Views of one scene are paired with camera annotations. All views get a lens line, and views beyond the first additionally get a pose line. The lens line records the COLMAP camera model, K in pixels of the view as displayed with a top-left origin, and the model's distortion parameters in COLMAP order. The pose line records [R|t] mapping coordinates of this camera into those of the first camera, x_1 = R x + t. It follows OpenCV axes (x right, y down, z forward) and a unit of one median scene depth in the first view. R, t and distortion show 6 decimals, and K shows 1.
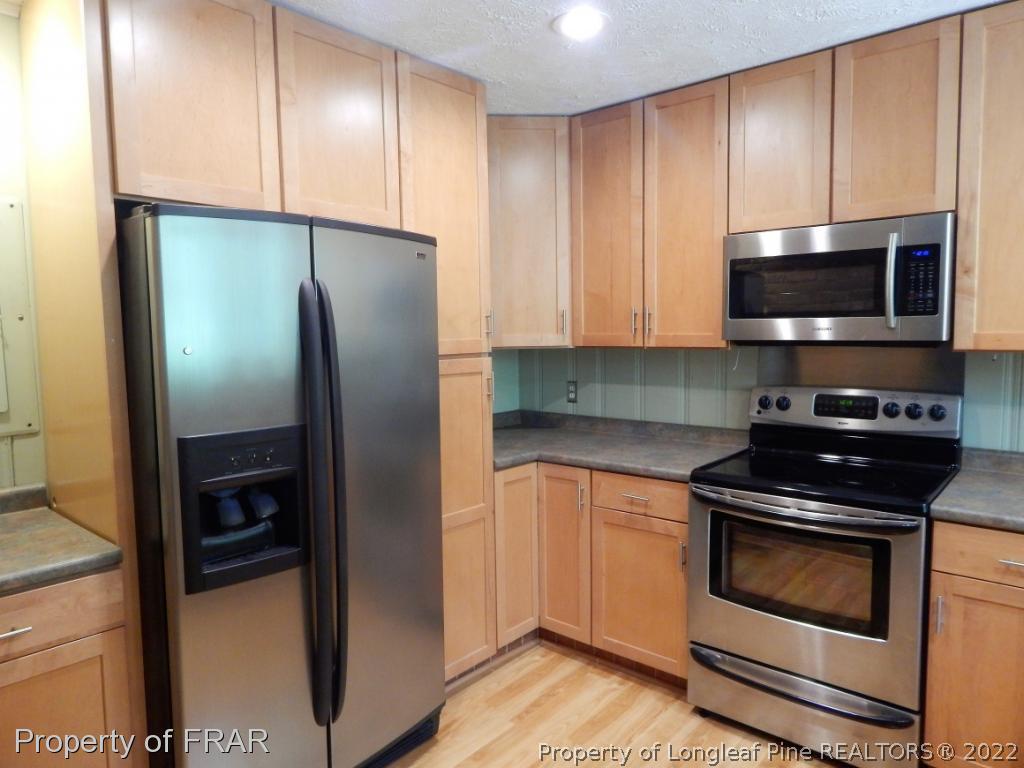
lens RADIAL K [[674.5, 0, 512.0], [0, 674.5, 384.0], [0, 0, 1]] dist [-0.005747, -0.001190]
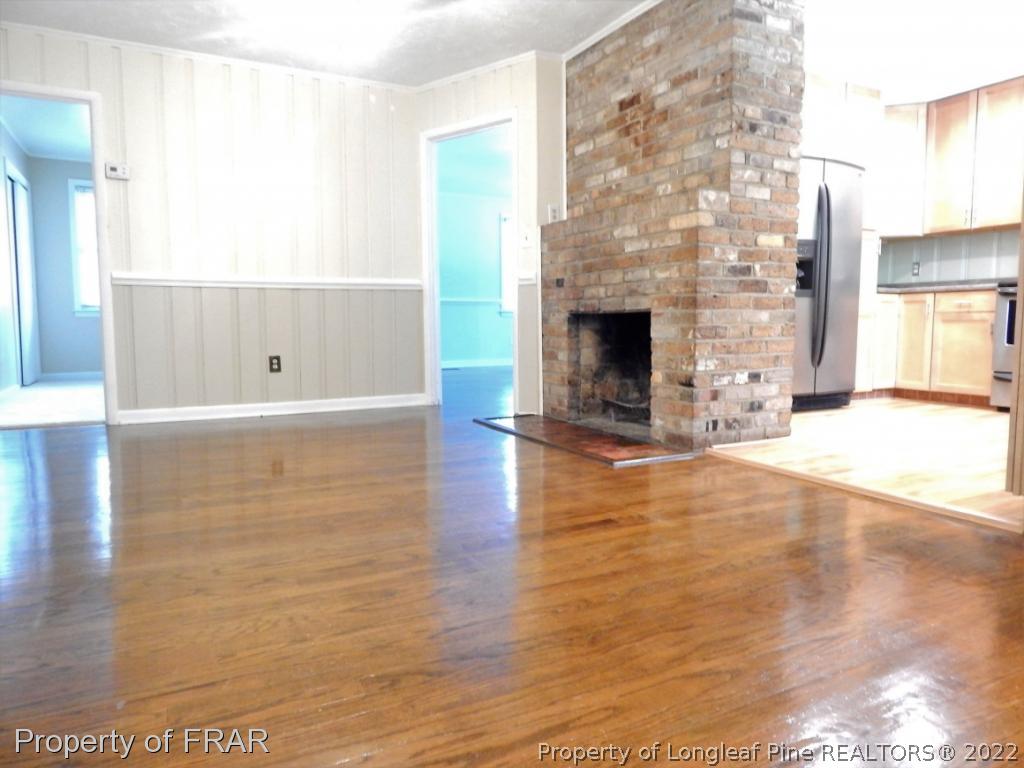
lens RADIAL K [[668.9, 0, 509.9], [0, 668.9, 378.9], [0, 0, 1]] dist [-0.004992, -0.003424]
pose [[0.926645, 0.045860, -0.373130, -0.282472], [-0.042600, 0.998948, 0.016983, 0.397086], [0.373516, 0.000158, 0.927624, -1.192478]]
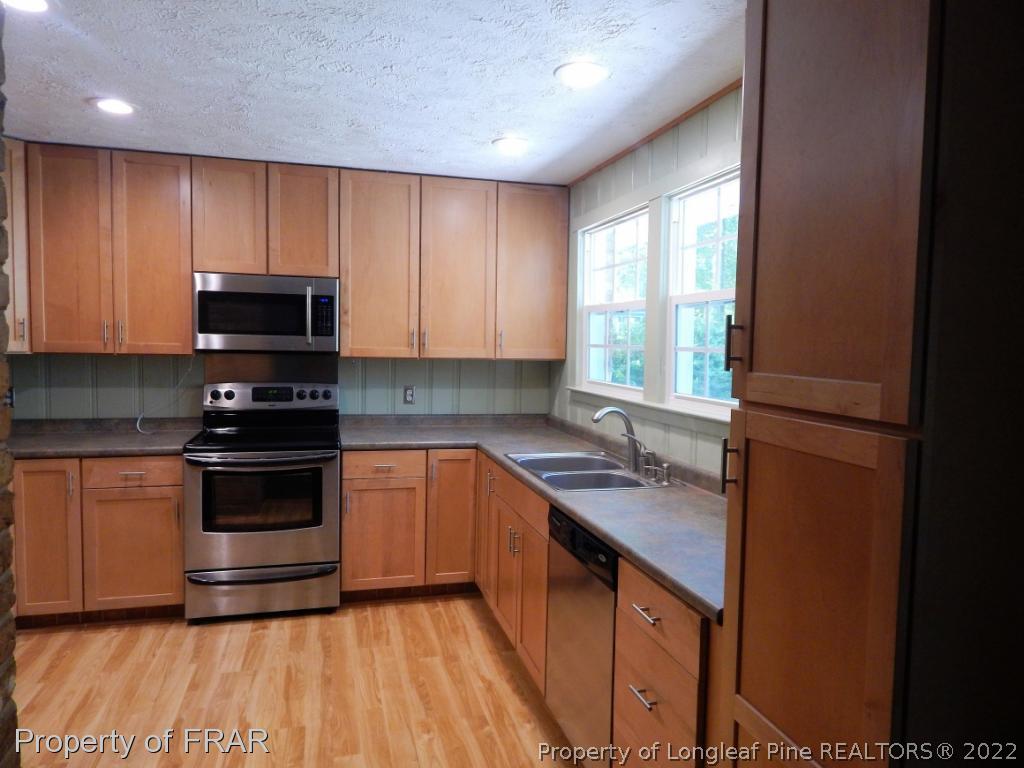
lens RADIAL K [[674.5, 0, 512.0], [0, 674.5, 384.0], [0, 0, 1]] dist [-0.005747, -0.001190]
pose [[0.560317, -0.027161, 0.827833, -0.440826], [0.040688, 0.999158, 0.005242, 0.023593], [-0.827278, 0.030746, 0.560951, -0.283471]]
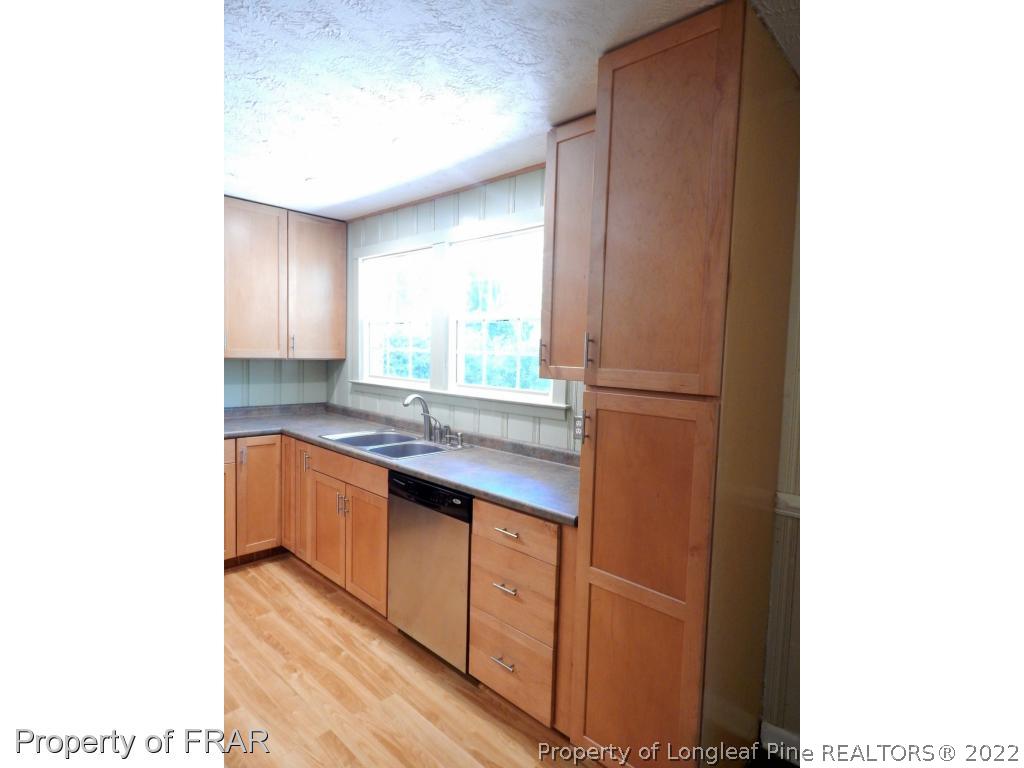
lens RADIAL K [[508.5, 0, 518.4], [0, 508.5, 383.9], [0, 0, 1]] dist [-0.016950, 0.000440]
pose [[0.035912, -0.049559, 0.998125, -0.547201], [0.051983, 0.997510, 0.047658, 0.009103], [-0.998002, 0.050174, 0.038399, -0.073007]]
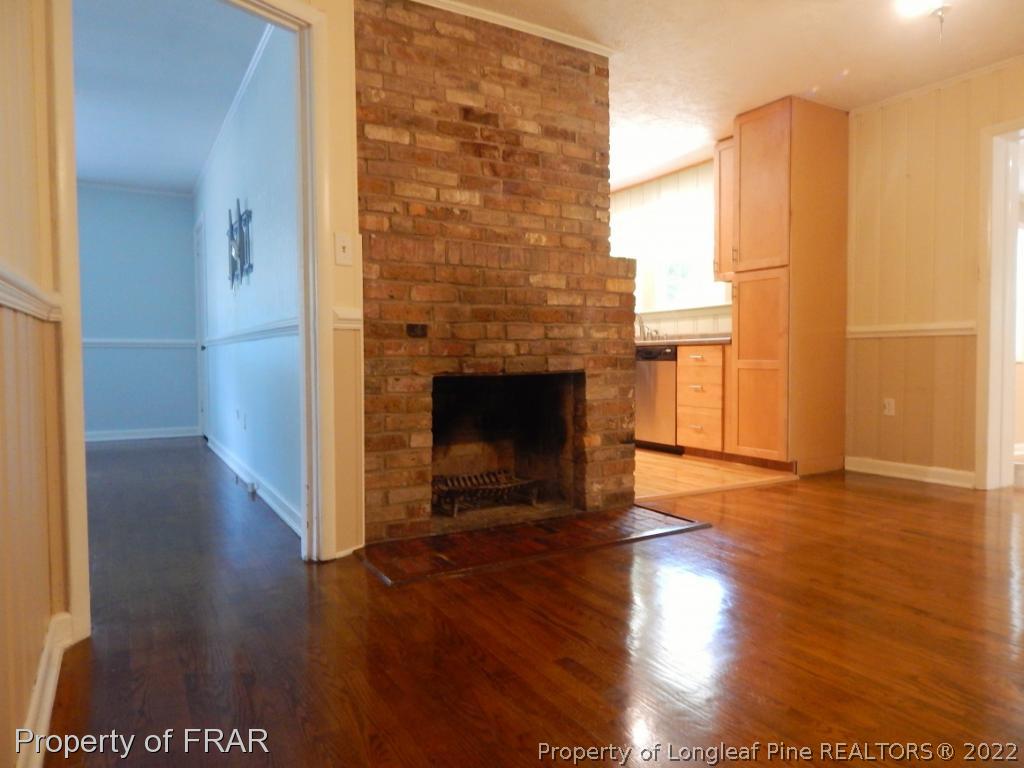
lens RADIAL K [[668.9, 0, 509.9], [0, 668.9, 378.9], [0, 0, 1]] dist [-0.004992, -0.003424]
pose [[0.333635, -0.021550, 0.942456, -1.735012], [0.079704, 0.996804, -0.005424, 0.282366], [-0.939327, 0.076927, 0.334286, -0.146533]]
